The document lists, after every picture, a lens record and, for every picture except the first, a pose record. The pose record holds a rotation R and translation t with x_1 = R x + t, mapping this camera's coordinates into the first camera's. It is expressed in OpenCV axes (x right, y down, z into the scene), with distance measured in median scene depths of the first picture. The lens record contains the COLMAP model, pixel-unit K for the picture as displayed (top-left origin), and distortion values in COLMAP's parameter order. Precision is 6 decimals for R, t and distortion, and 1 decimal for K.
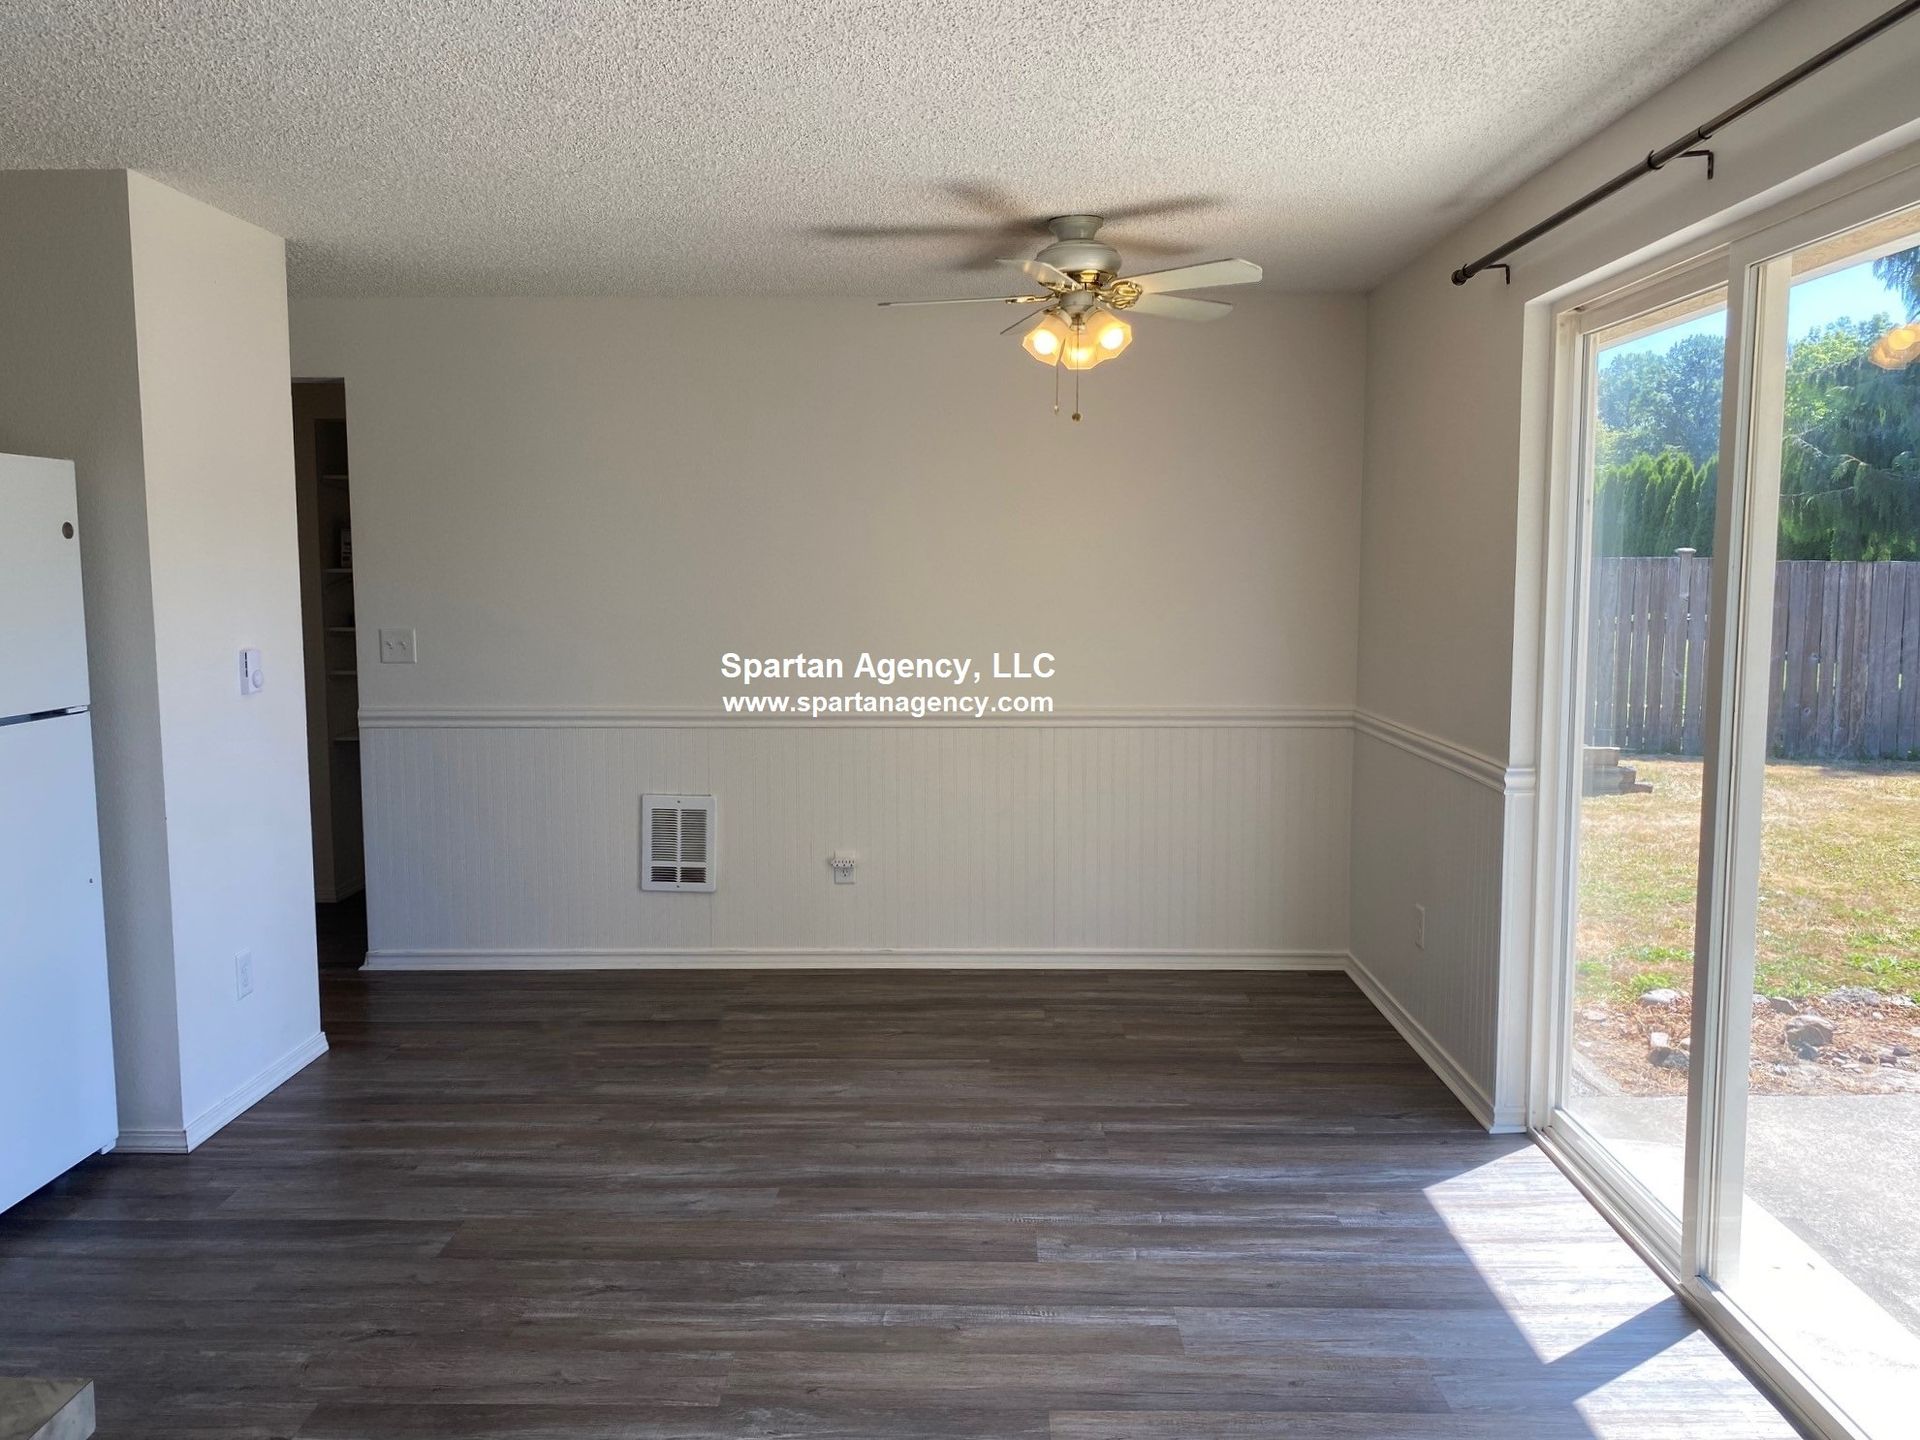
lens RADIAL K [[1479.3, 0, 960.0], [0, 1479.3, 720.0], [0, 0, 1]] dist [0.062663, -0.050905]
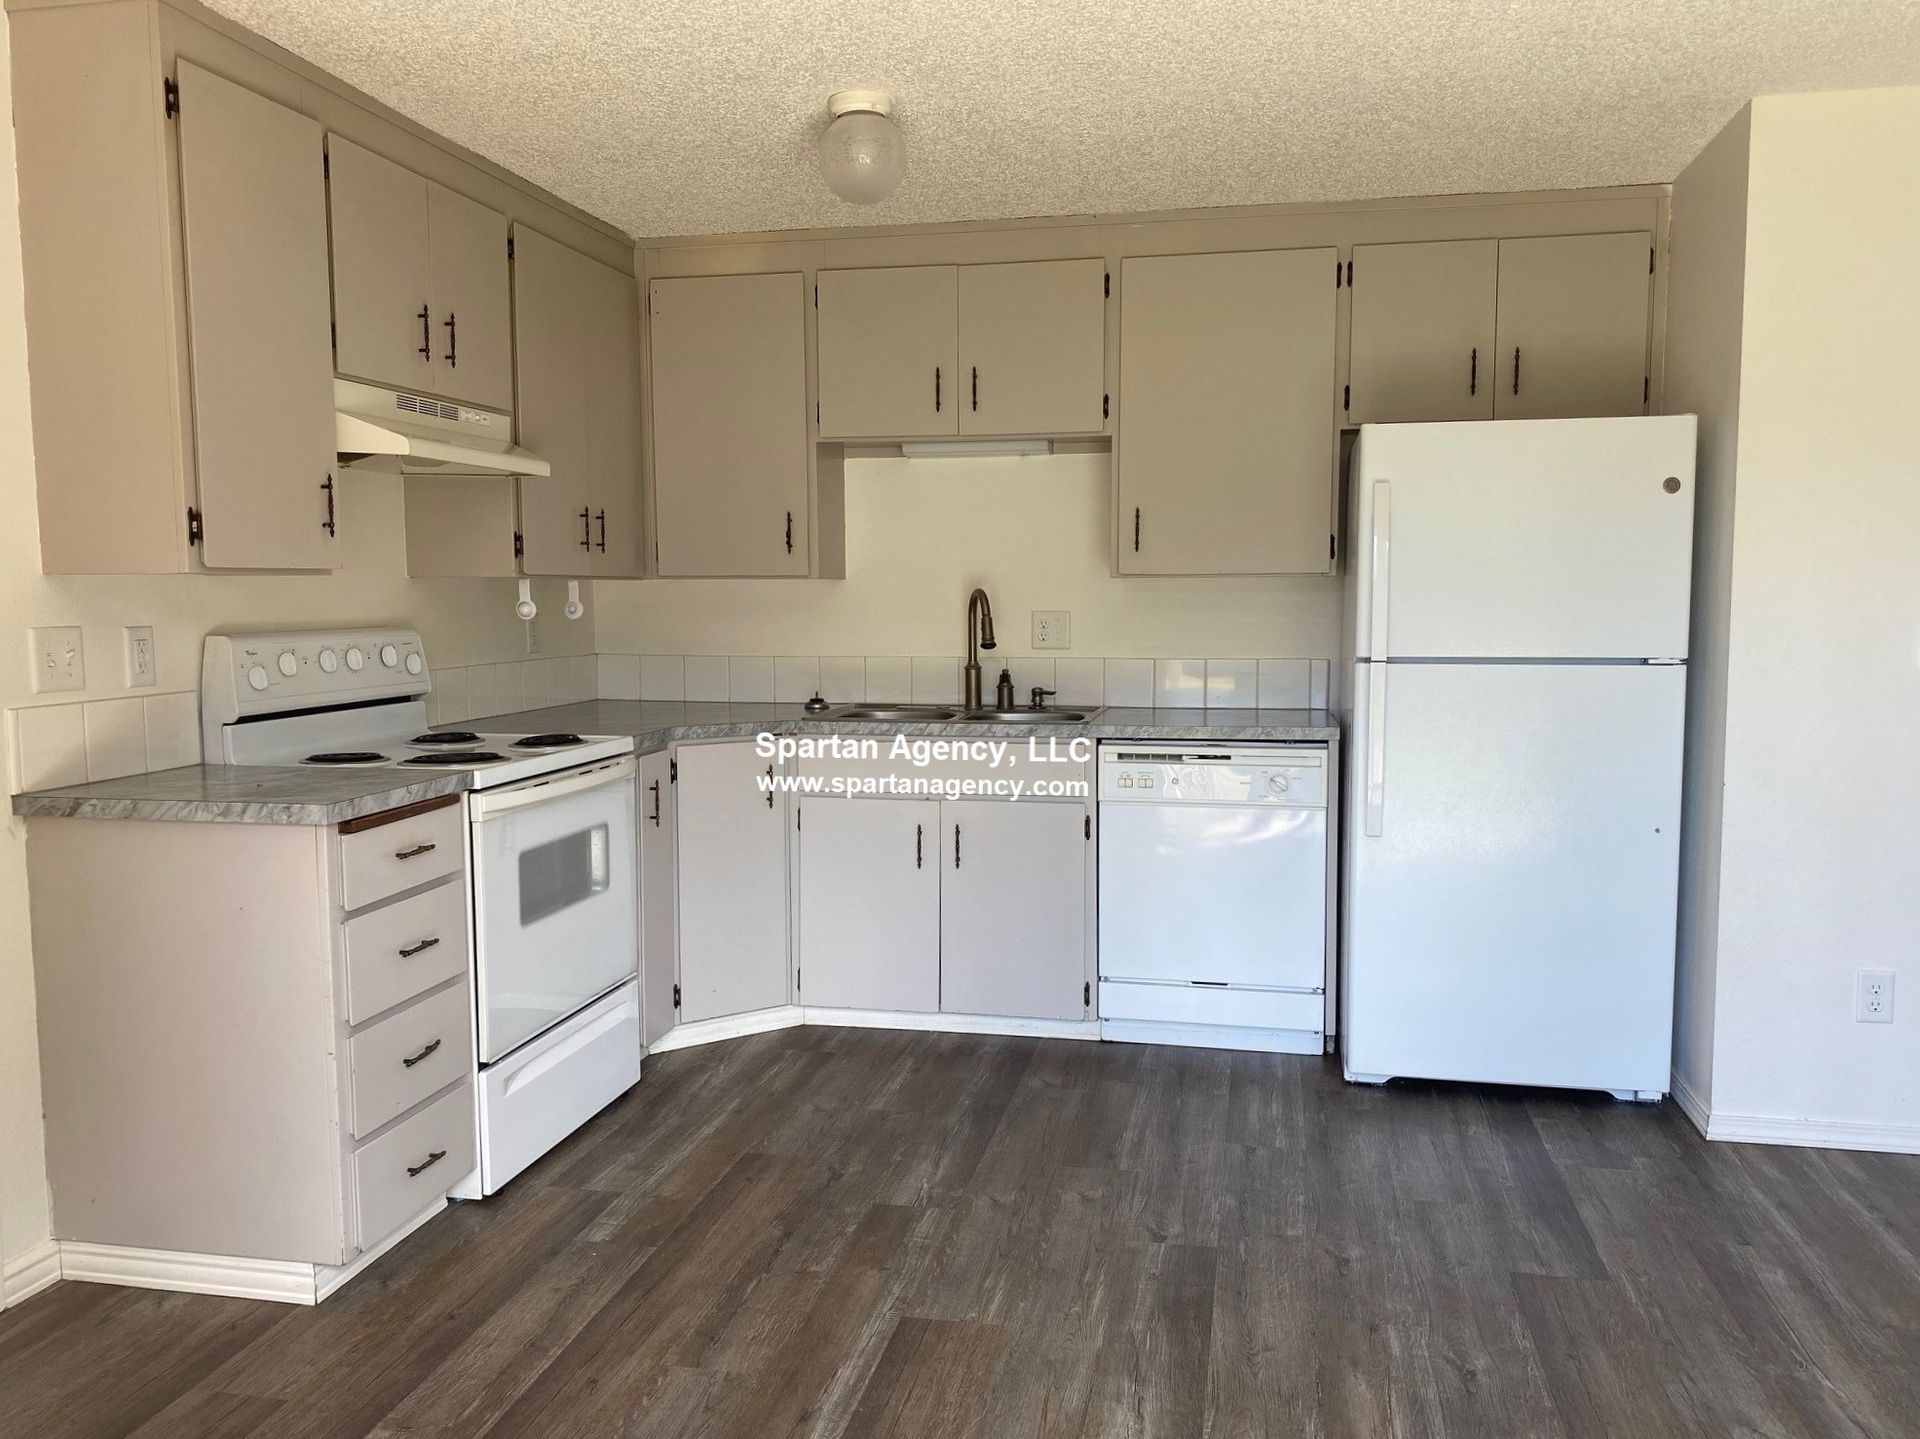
lens RADIAL K [[1479.3, 0, 960.0], [0, 1479.3, 719.5], [0, 0, 1]] dist [0.062663, -0.050905]
pose [[-0.190429, 0.094782, -0.977115, 0.498527], [-0.092846, 0.989128, 0.114042, -0.039318], [0.977300, 0.112439, -0.179559, 0.719428]]
